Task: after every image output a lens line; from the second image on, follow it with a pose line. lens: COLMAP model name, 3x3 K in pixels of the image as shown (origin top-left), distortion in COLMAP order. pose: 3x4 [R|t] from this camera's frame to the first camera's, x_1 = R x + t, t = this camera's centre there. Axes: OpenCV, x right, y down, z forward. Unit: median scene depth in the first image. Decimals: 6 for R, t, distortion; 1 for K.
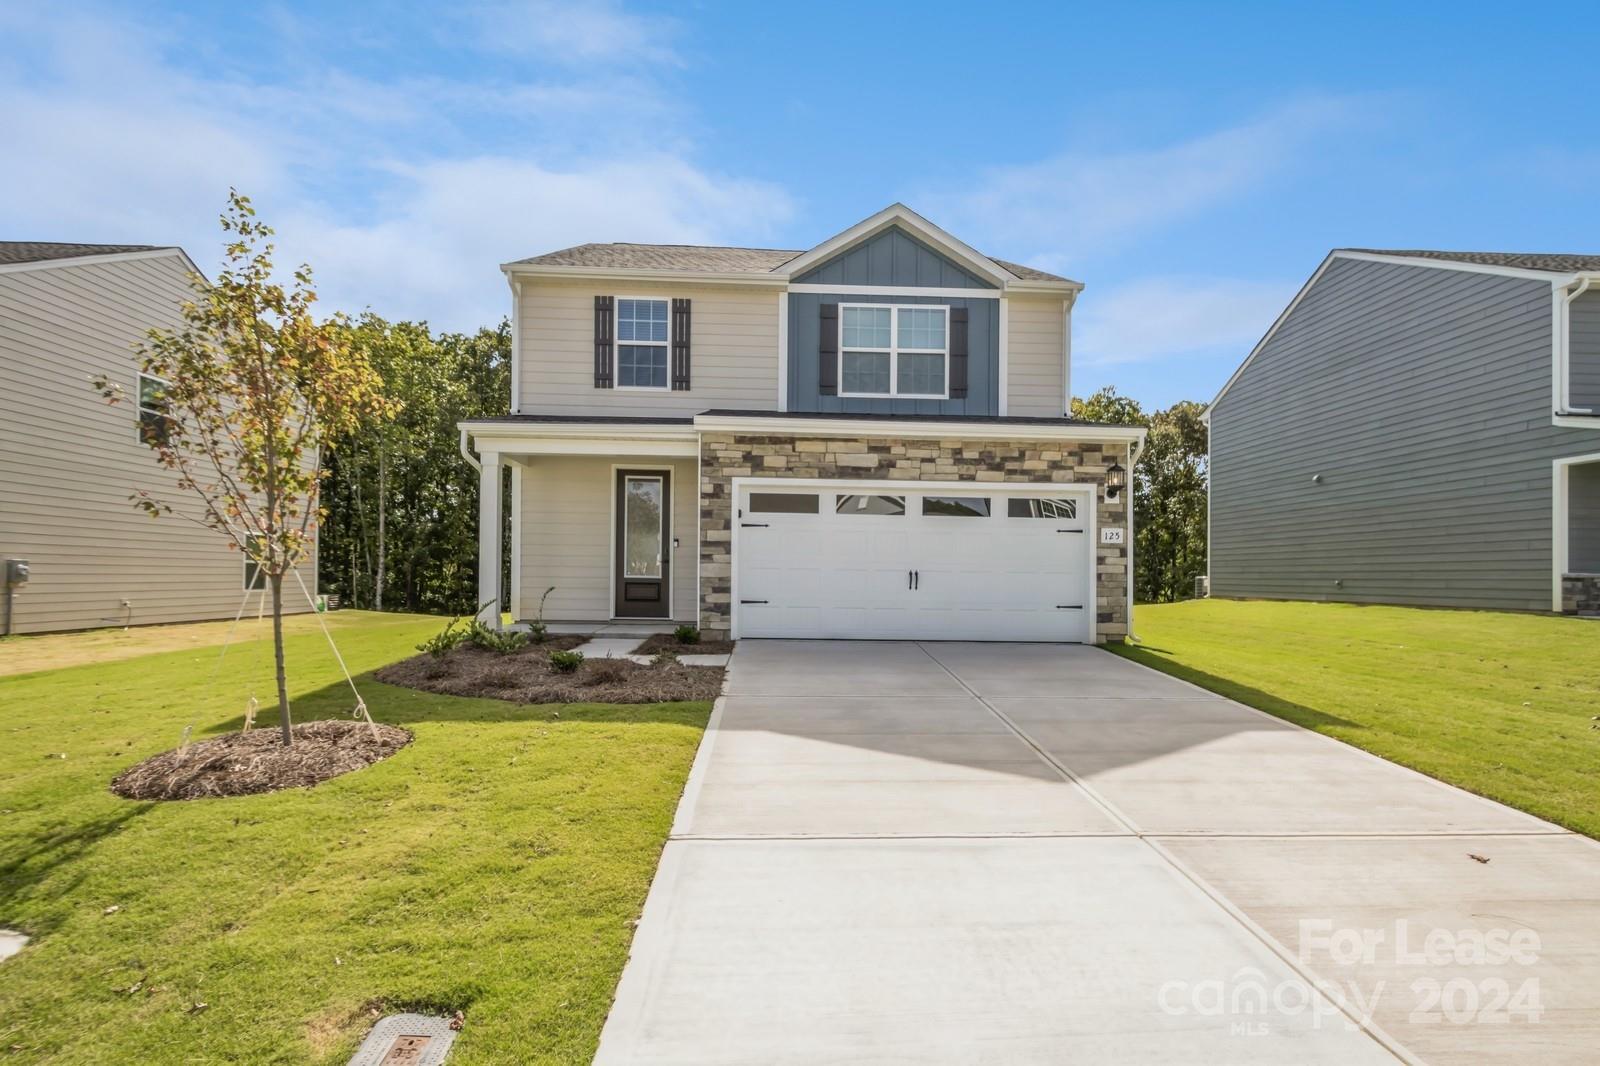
lens RADIAL K [[757.2, 0, 796.0], [0, 757.2, 581.7], [0, 0, 1]] dist [0.015907, -0.000002]
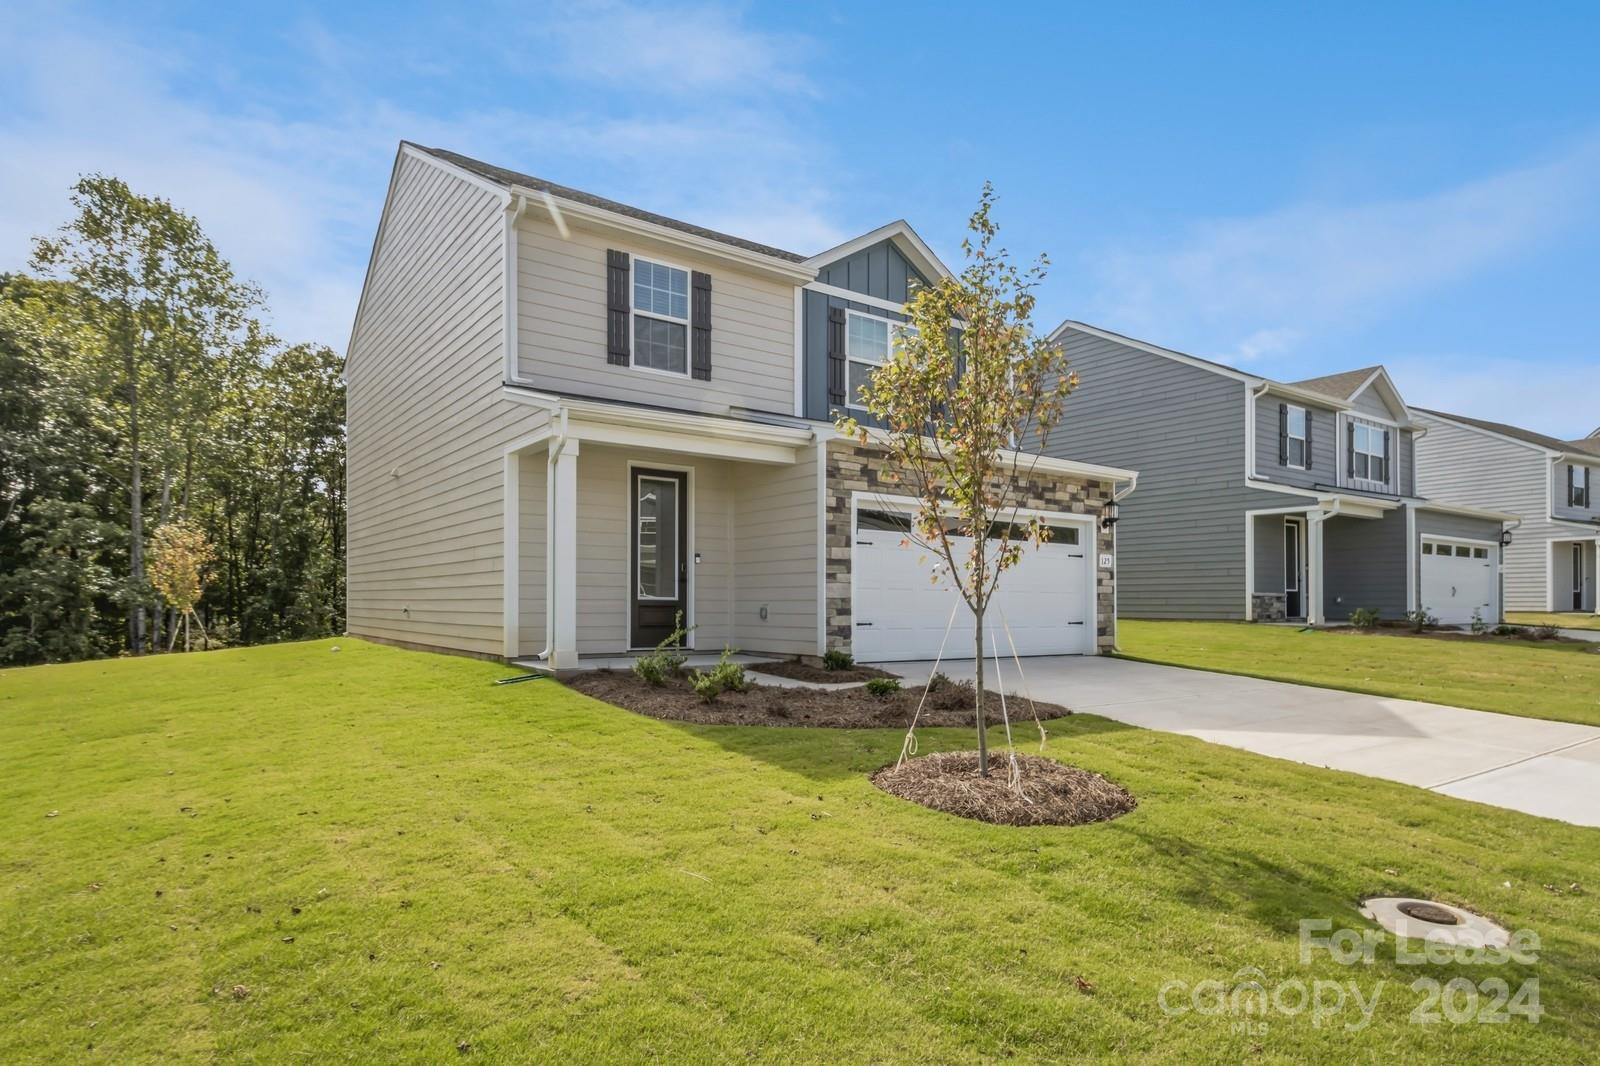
lens RADIAL K [[916.9, 0, 799.9], [0, 916.9, 609.0], [0, 0, 1]] dist [0.004577, 0.000651]
pose [[0.828809, -0.011344, 0.559417, -0.655859], [0.009091, 0.999936, 0.006808, -0.000573], [-0.559458, -0.000557, 0.828858, 0.084490]]
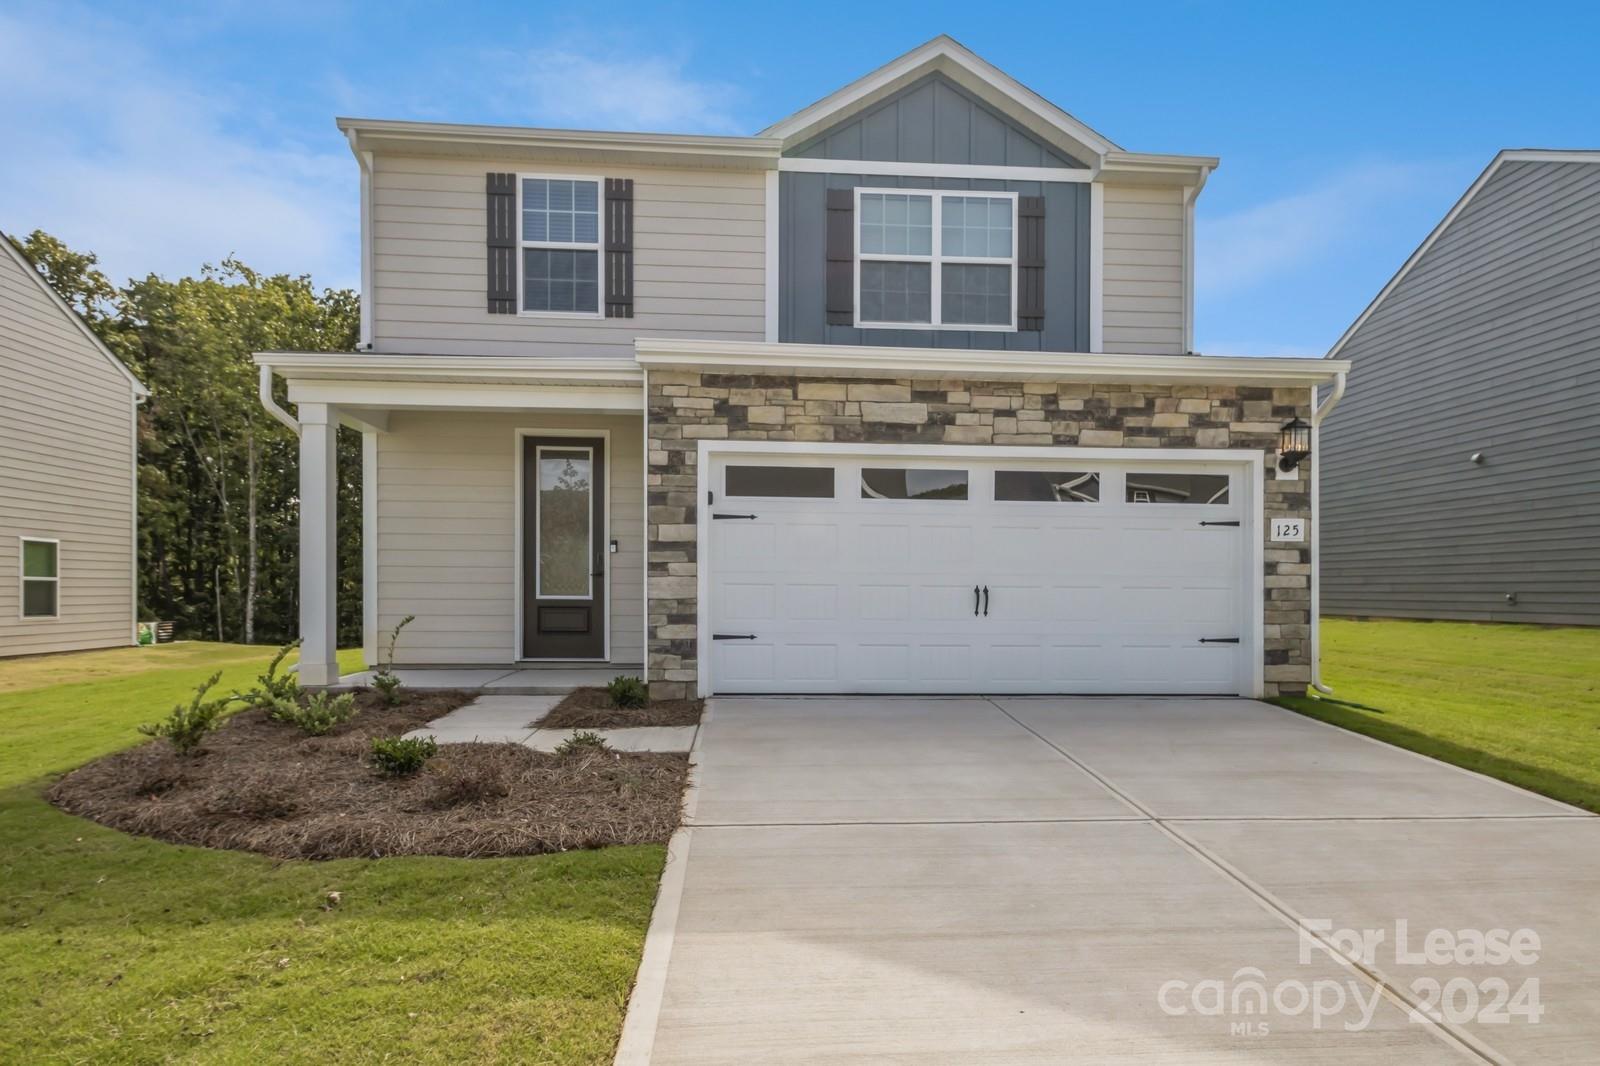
lens RADIAL K [[883.6, 0, 797.1], [0, 883.6, 602.9], [0, 0, 1]] dist [0.012011, 0.000553]
pose [[0.999553, -0.007432, 0.028952, -0.020455], [0.007242, 0.999952, 0.006658, -0.005588], [-0.029000, -0.006445, 0.999559, 0.222078]]
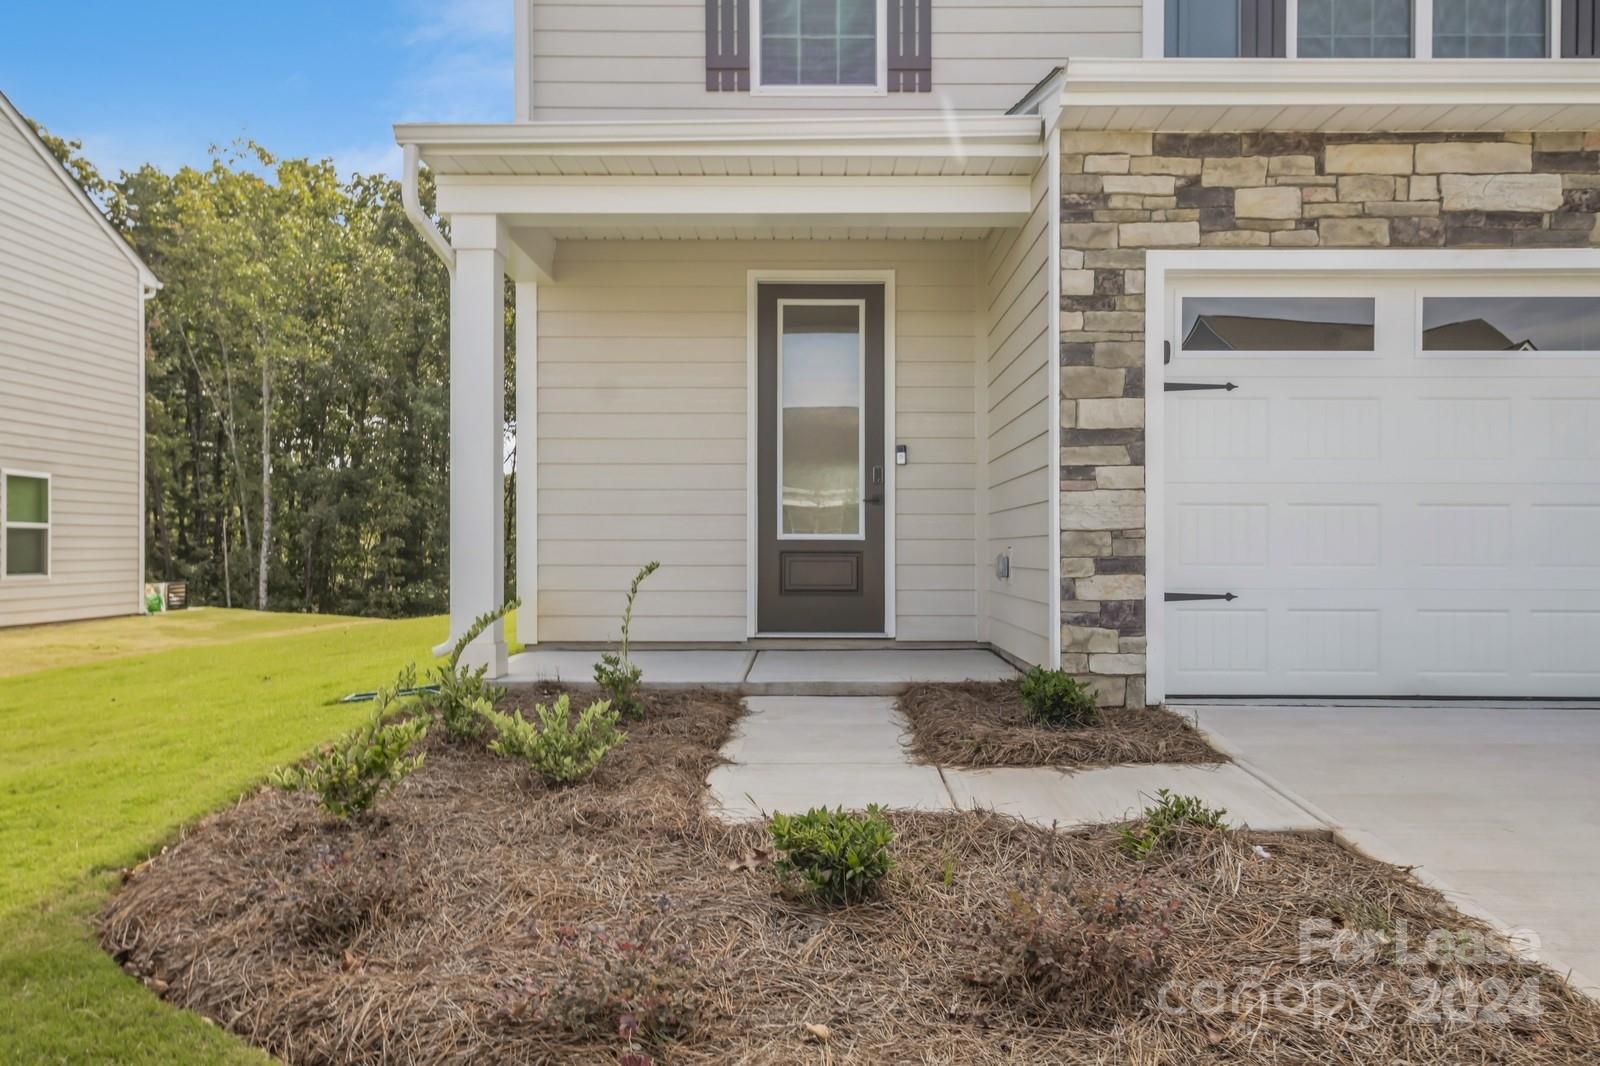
lens RADIAL K [[1069.8, 0, 806.4], [0, 1069.8, 553.7], [0, 0, 1]] dist [0.003411, 0.020444]
pose [[0.999111, -0.012158, -0.040375, -0.192604], [0.012116, 0.999926, -0.001271, 0.003784], [0.040387, 0.000781, 0.999184, 0.414783]]
